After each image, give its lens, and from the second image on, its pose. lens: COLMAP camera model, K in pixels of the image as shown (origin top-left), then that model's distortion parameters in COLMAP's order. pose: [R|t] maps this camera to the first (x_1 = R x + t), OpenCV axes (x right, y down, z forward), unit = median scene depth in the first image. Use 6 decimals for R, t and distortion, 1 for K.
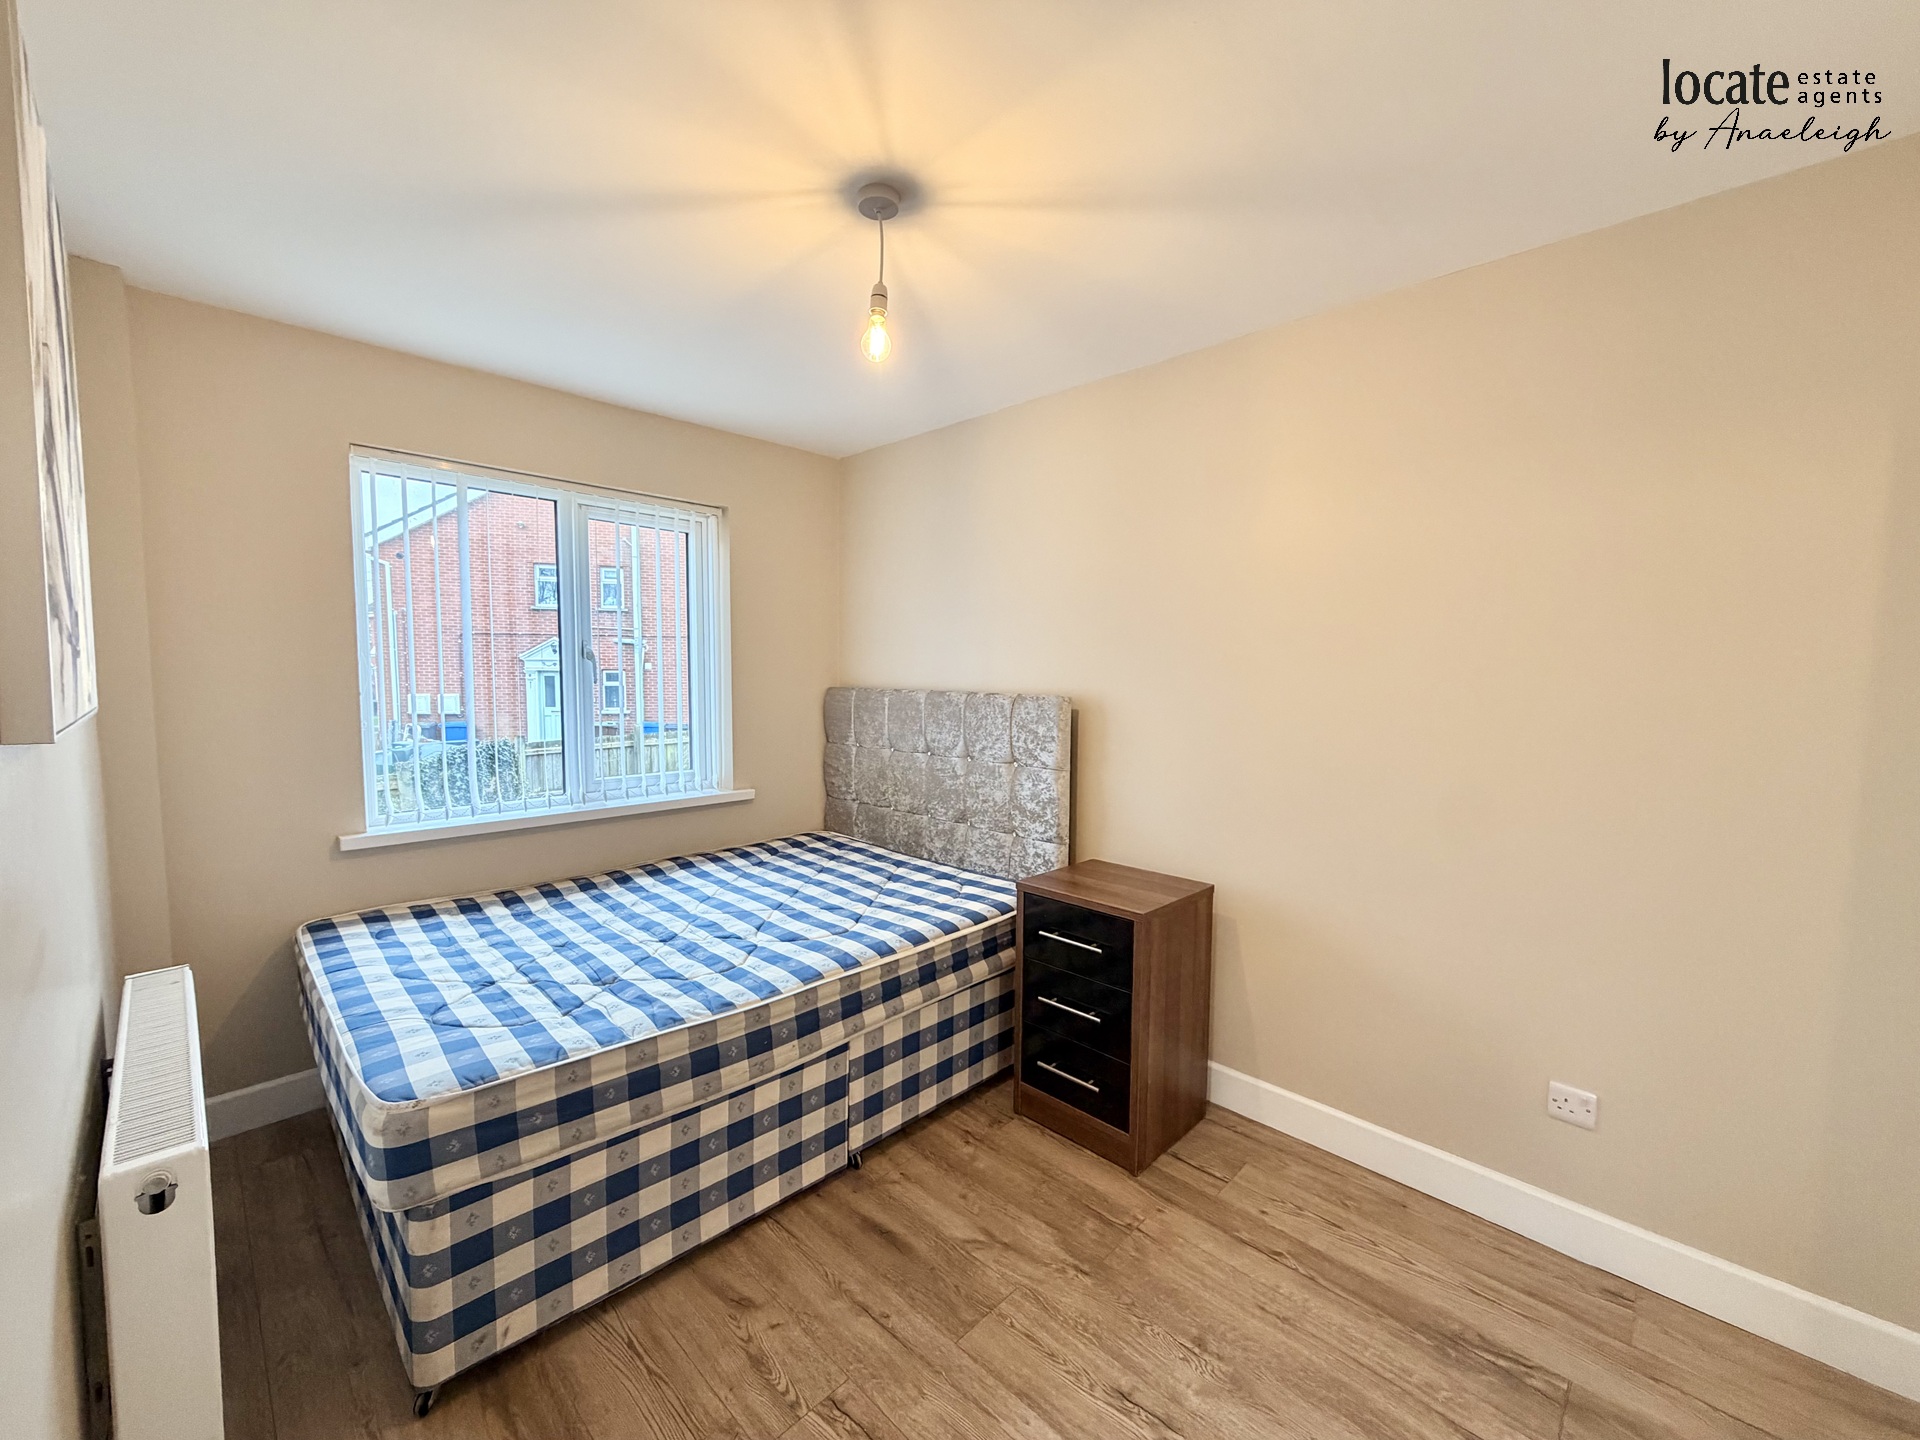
lens RADIAL K [[766.5, 0, 954.8], [0, 766.5, 724.5], [0, 0, 1]] dist [0.000577, -0.000146]
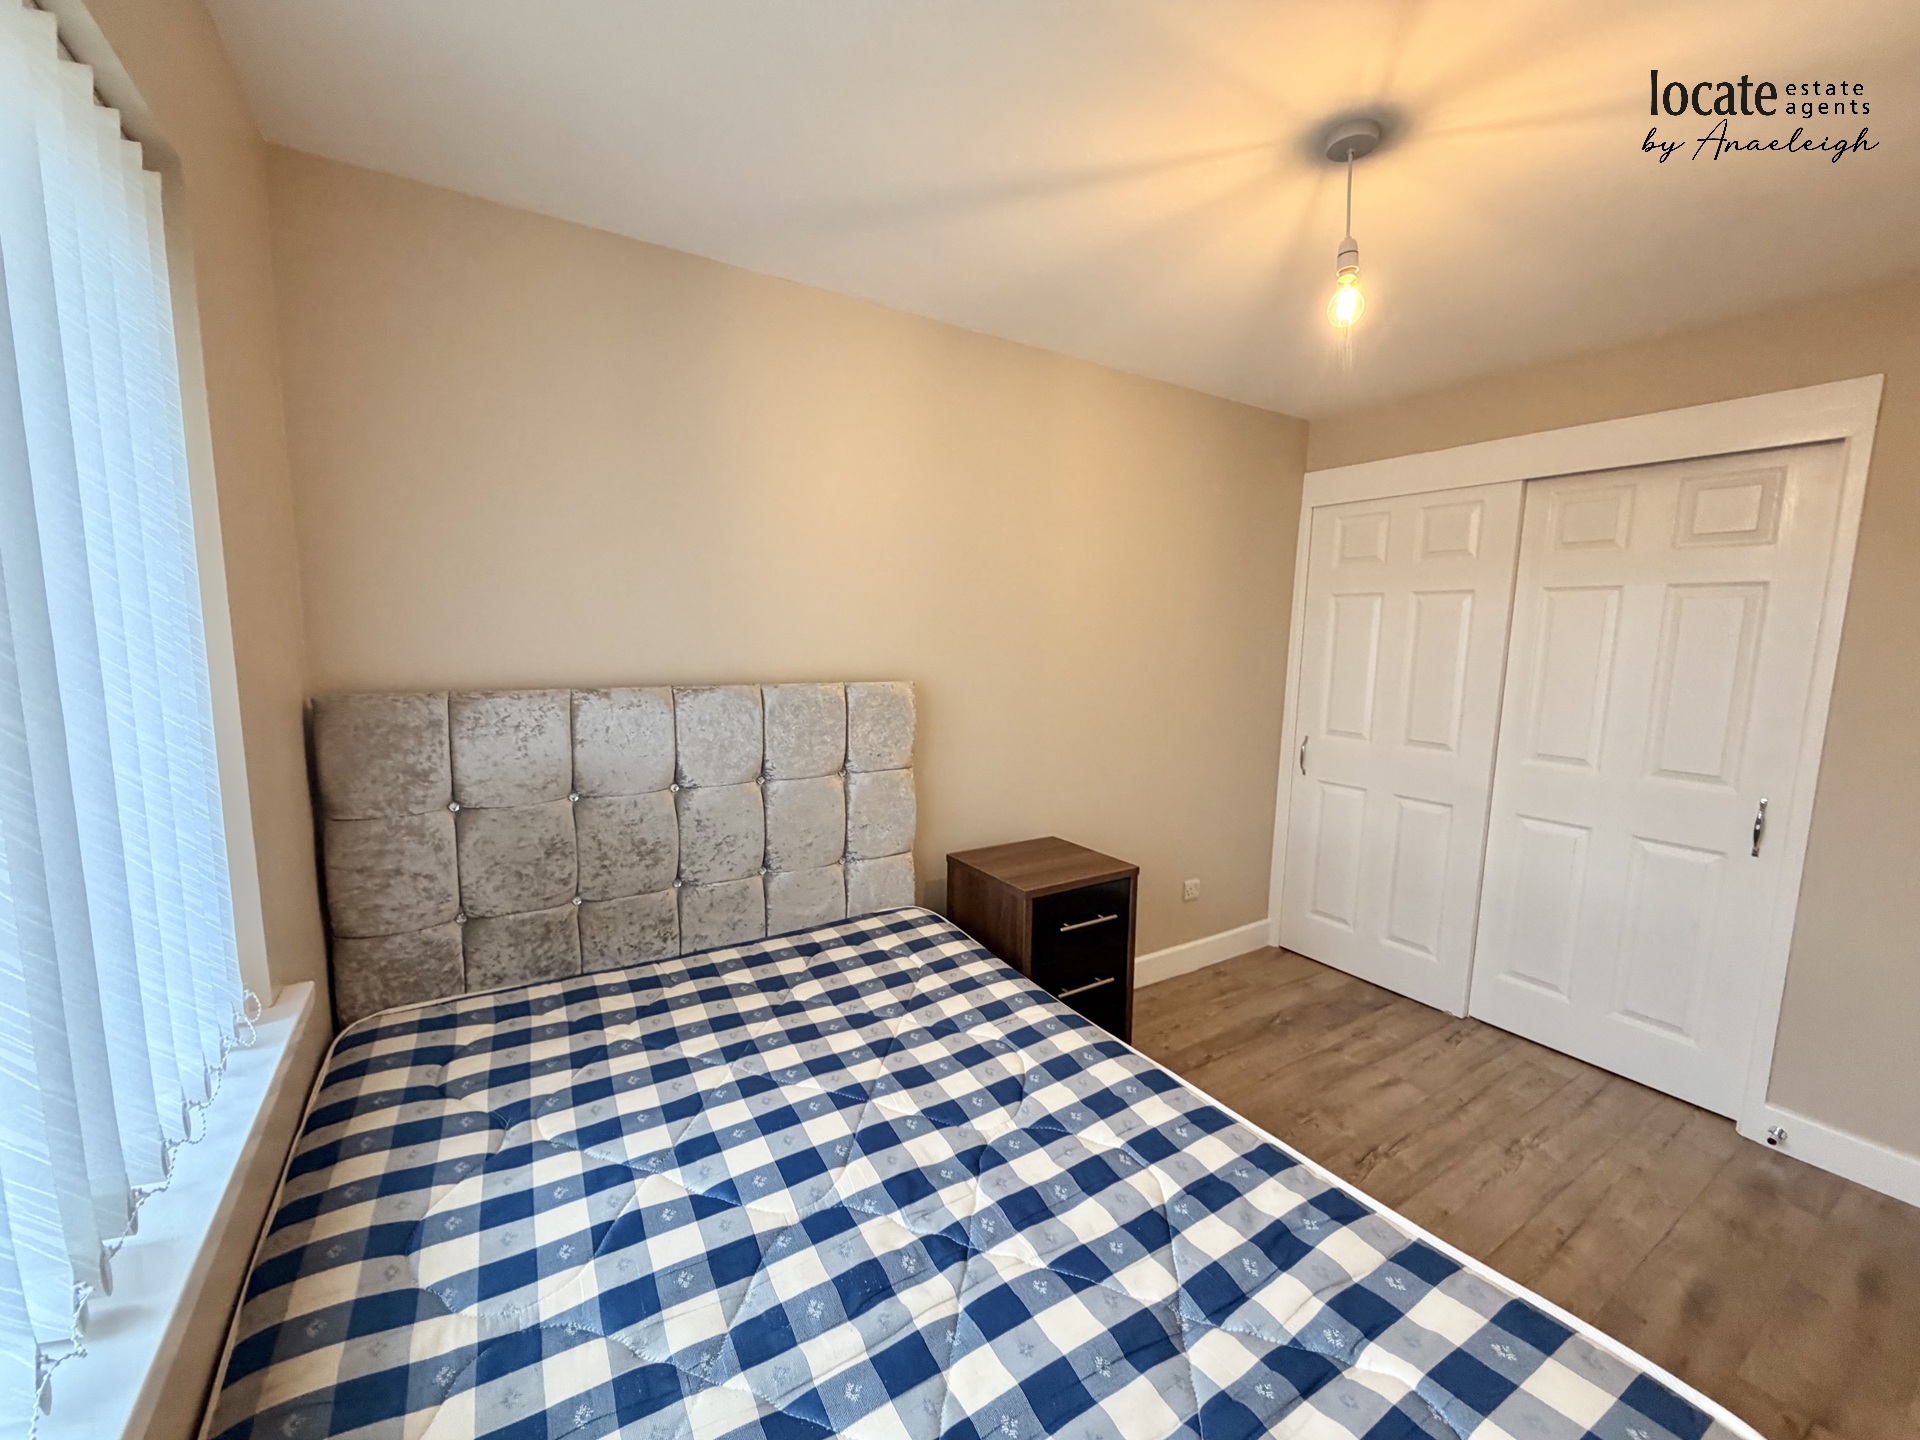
lens RADIAL K [[766.5, 0, 954.8], [0, 766.5, 724.5], [0, 0, 1]] dist [0.000577, -0.000146]
pose [[0.225903, -0.124679, 0.966138, -0.797034], [0.054611, 0.991837, 0.115226, -0.099697], [-0.972618, 0.026732, 0.230868, 0.881388]]
